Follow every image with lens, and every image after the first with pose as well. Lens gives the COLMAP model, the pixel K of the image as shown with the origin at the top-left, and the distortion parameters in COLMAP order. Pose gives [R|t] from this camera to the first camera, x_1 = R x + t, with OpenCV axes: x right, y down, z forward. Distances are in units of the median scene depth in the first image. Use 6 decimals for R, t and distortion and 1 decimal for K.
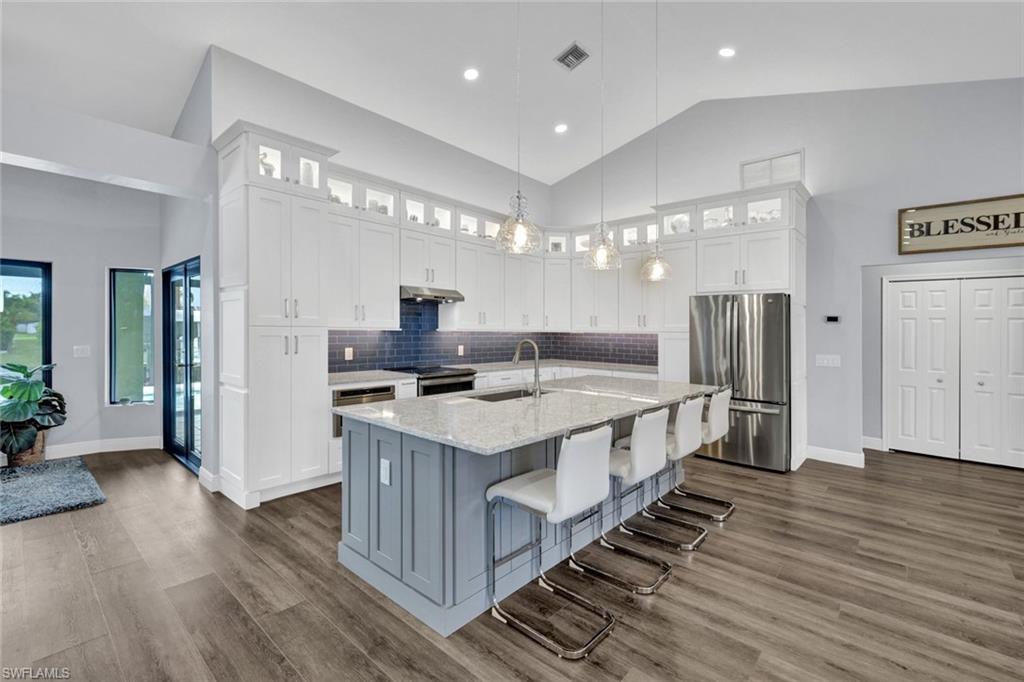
lens RADIAL K [[454.8, 0, 505.0], [0, 454.8, 322.2], [0, 0, 1]] dist [-0.008114, 0.000805]
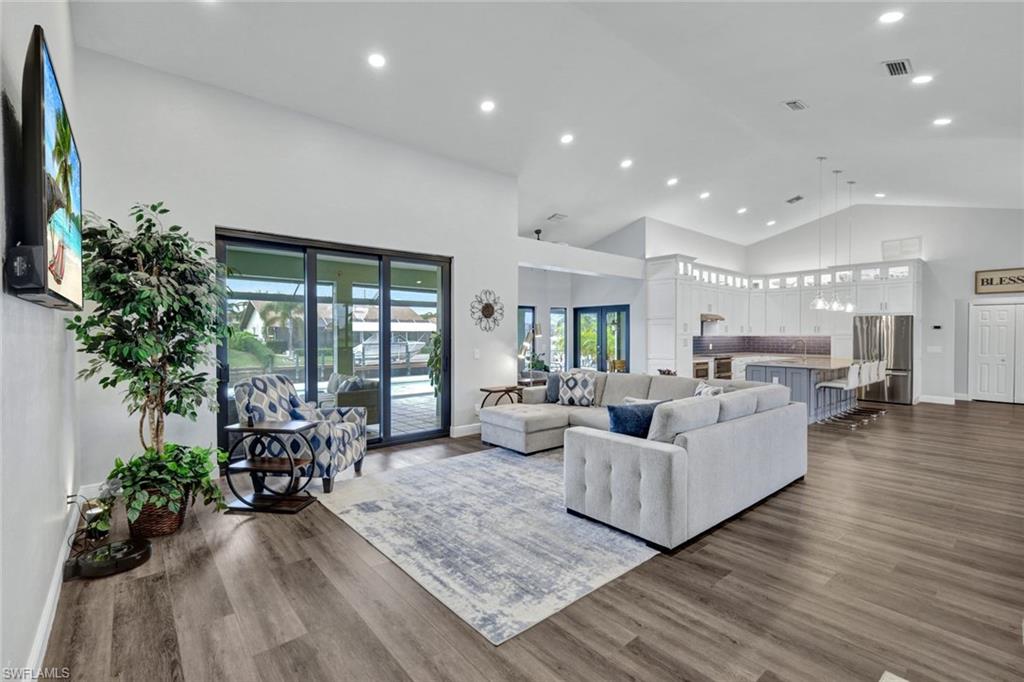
lens RADIAL K [[454.8, 0, 517.7], [0, 454.8, 343.0], [0, 0, 1]] dist [-0.008114, 0.000805]
pose [[0.990019, -0.010133, -0.140572, -0.754183], [0.014360, 0.999474, 0.029093, -0.022922], [0.140203, -0.030821, 0.989643, -1.125843]]
